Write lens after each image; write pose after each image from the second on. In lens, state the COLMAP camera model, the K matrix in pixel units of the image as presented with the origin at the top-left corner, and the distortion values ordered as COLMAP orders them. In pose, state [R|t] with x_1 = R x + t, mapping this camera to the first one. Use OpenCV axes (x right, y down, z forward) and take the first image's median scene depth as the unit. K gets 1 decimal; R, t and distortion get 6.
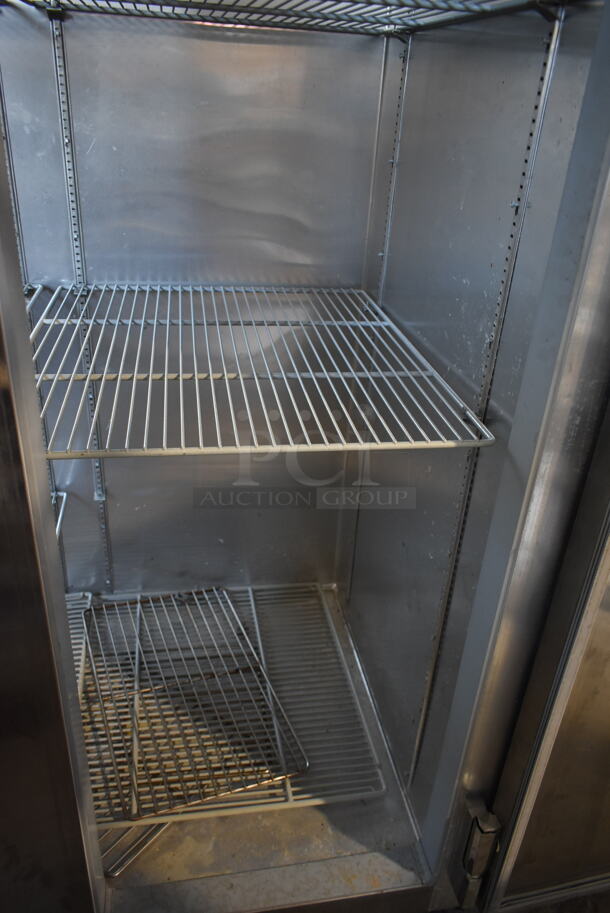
lens RADIAL K [[700.9, 0, 306.9], [0, 700.9, 457.8], [0, 0, 1]] dist [-0.021685, 0.014696]
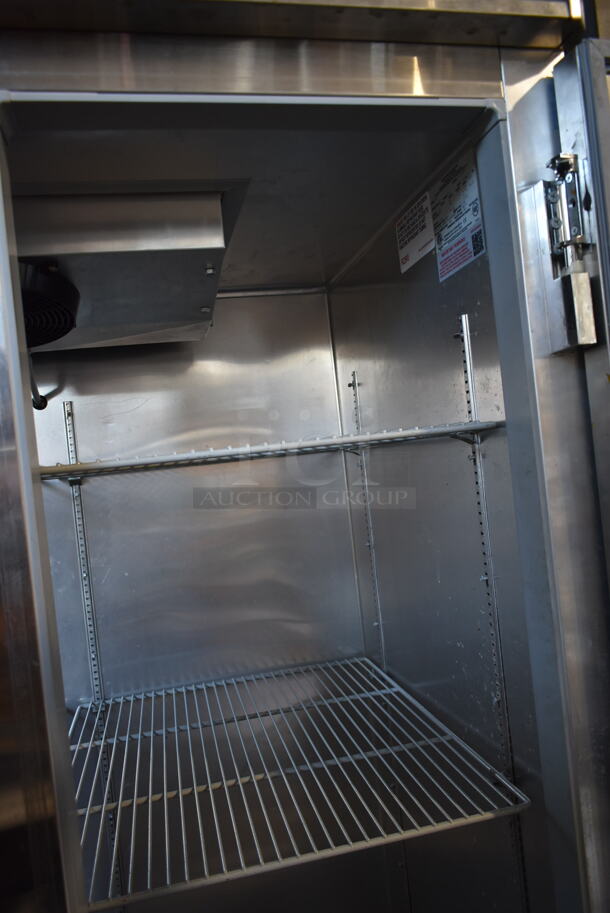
lens RADIAL K [[700.9, 0, 305.5], [0, 700.9, 453.6], [0, 0, 1]] dist [-0.021685, 0.014696]
pose [[0.985456, -0.162830, 0.048602, -0.012602], [0.166468, 0.867633, -0.468509, -0.033515], [0.034119, 0.469786, 0.882121, -0.094554]]
